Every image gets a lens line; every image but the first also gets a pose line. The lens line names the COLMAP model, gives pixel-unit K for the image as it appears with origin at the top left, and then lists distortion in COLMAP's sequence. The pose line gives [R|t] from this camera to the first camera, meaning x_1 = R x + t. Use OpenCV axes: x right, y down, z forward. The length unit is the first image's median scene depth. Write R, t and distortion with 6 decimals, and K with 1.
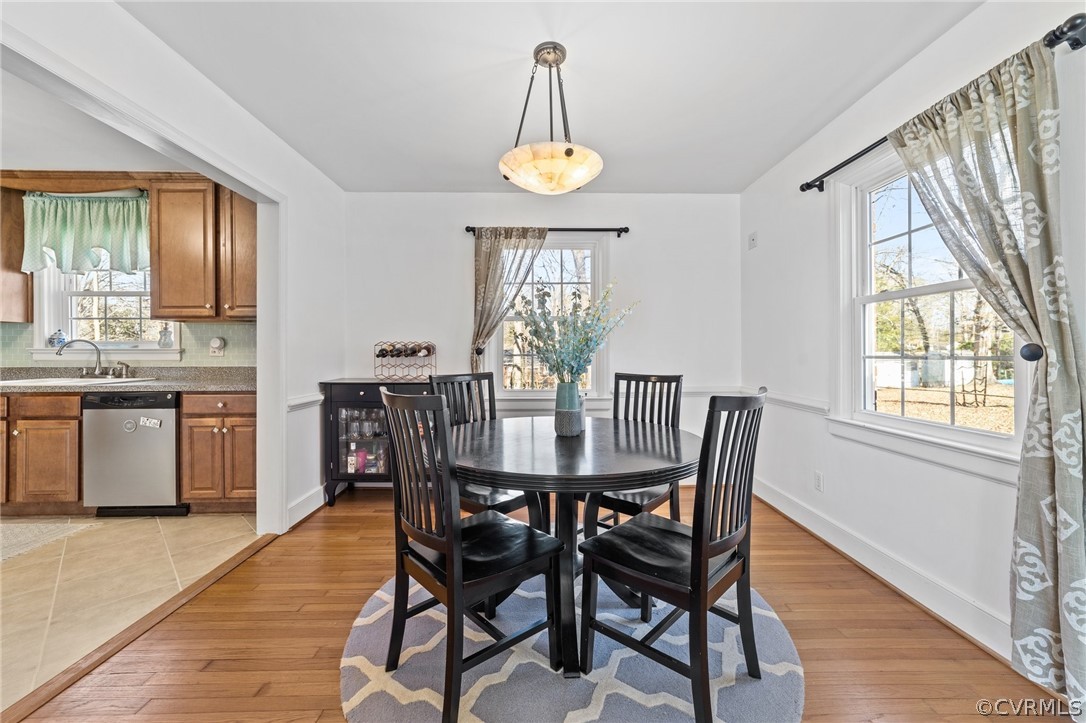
lens RADIAL K [[418.6, 0, 545.5], [0, 418.6, 351.6], [0, 0, 1]] dist [-0.012203, 0.006005]
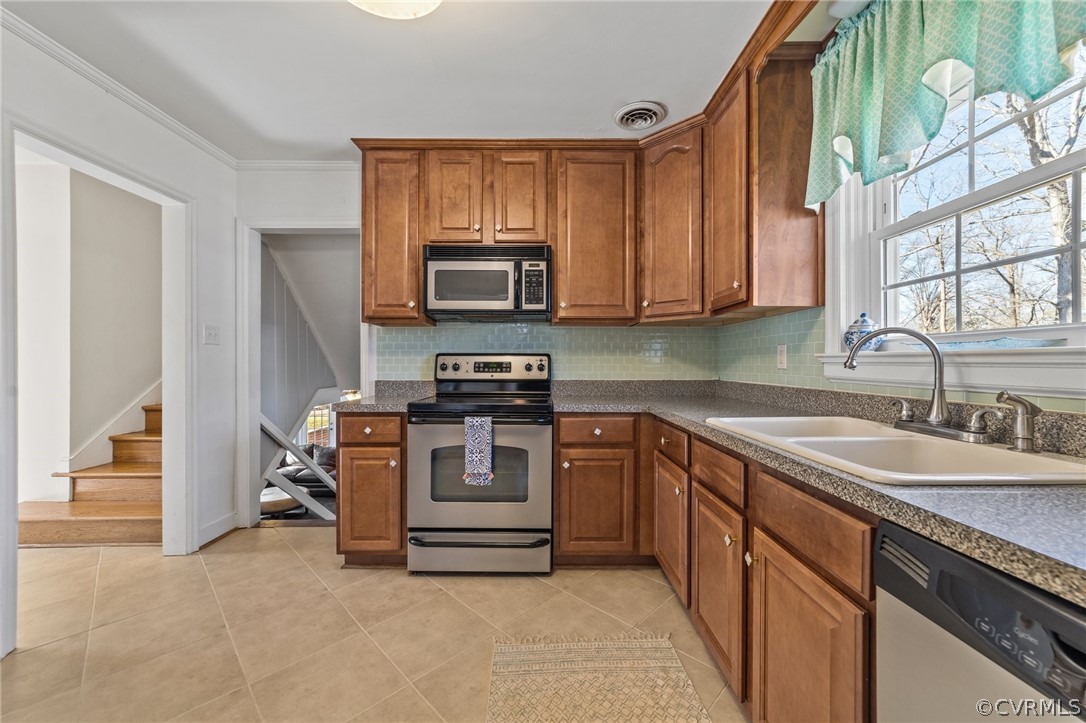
lens RADIAL K [[418.6, 0, 542.1], [0, 418.6, 364.9], [0, 0, 1]] dist [-0.012203, 0.006005]
pose [[-0.021597, 0.007156, -0.999741, -0.742369], [0.002294, 0.999972, 0.007108, 0.001215], [0.999764, -0.002140, -0.021613, 0.697524]]
